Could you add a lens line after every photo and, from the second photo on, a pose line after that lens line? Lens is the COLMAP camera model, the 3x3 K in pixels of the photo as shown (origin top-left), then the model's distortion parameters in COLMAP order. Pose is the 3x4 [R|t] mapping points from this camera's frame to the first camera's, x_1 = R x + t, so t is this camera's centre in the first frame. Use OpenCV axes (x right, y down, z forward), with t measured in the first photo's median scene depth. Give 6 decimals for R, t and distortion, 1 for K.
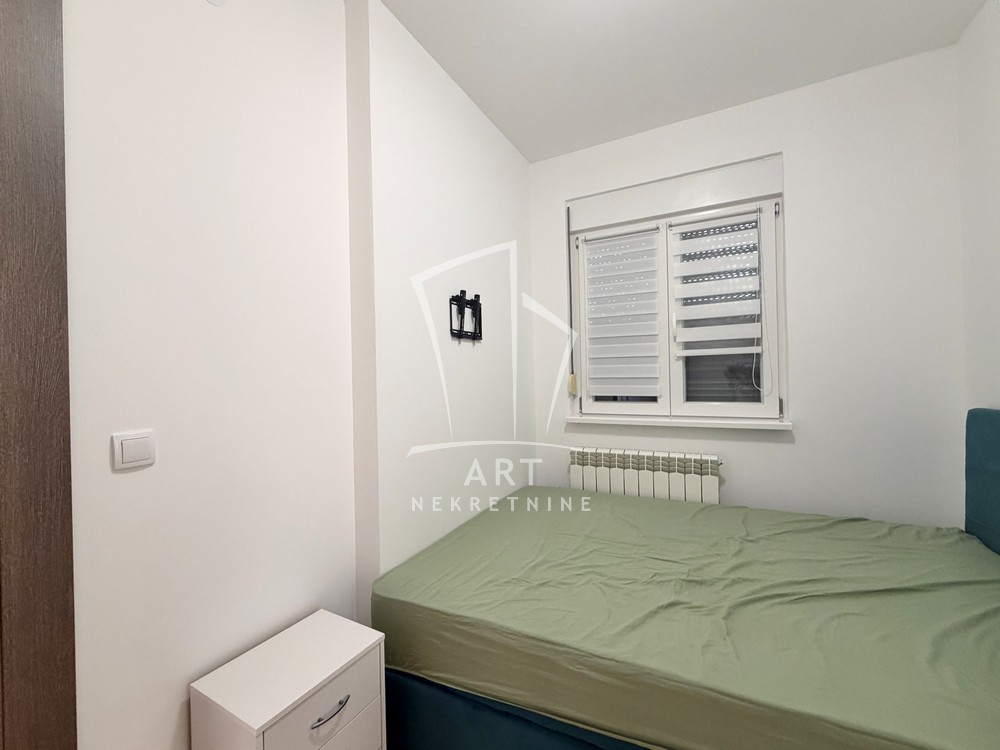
lens RADIAL K [[425.9, 0, 500.0], [0, 425.9, 375.0], [0, 0, 1]] dist [-0.000621, -0.000174]
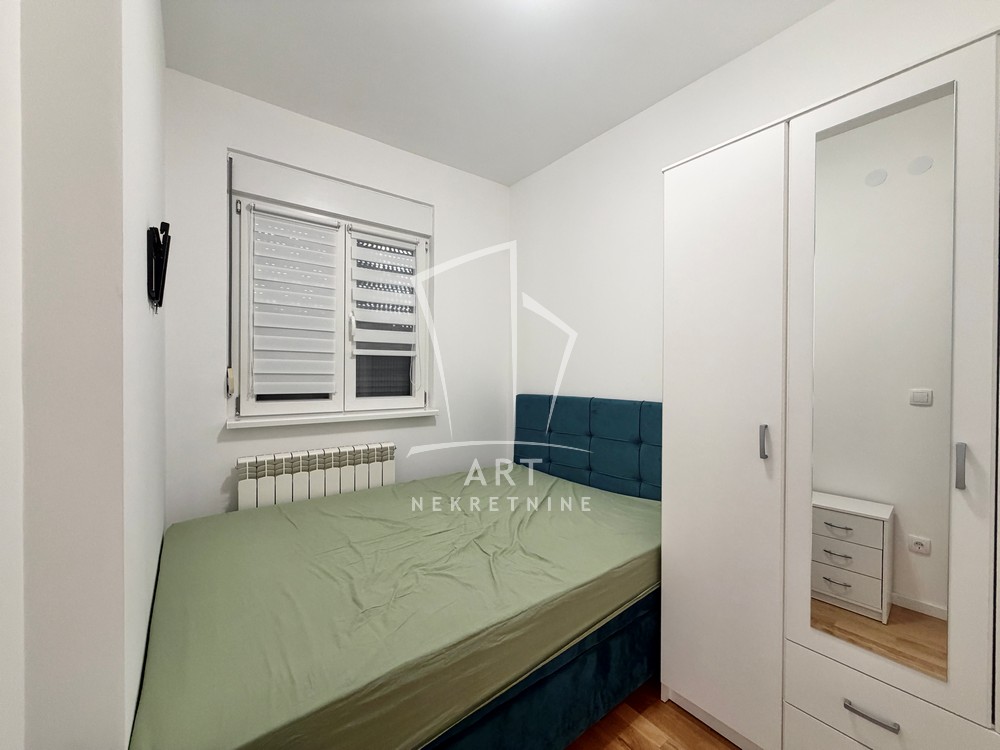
lens RADIAL K [[397.1, 0, 495.8], [0, 397.1, 376.6], [0, 0, 1]] dist [-0.000780, -0.000155]
pose [[0.431779, 0.018021, 0.901799, -0.313123], [-0.012293, 0.999825, -0.014094, 0.020046], [-0.901896, -0.005001, 0.431925, 0.253021]]
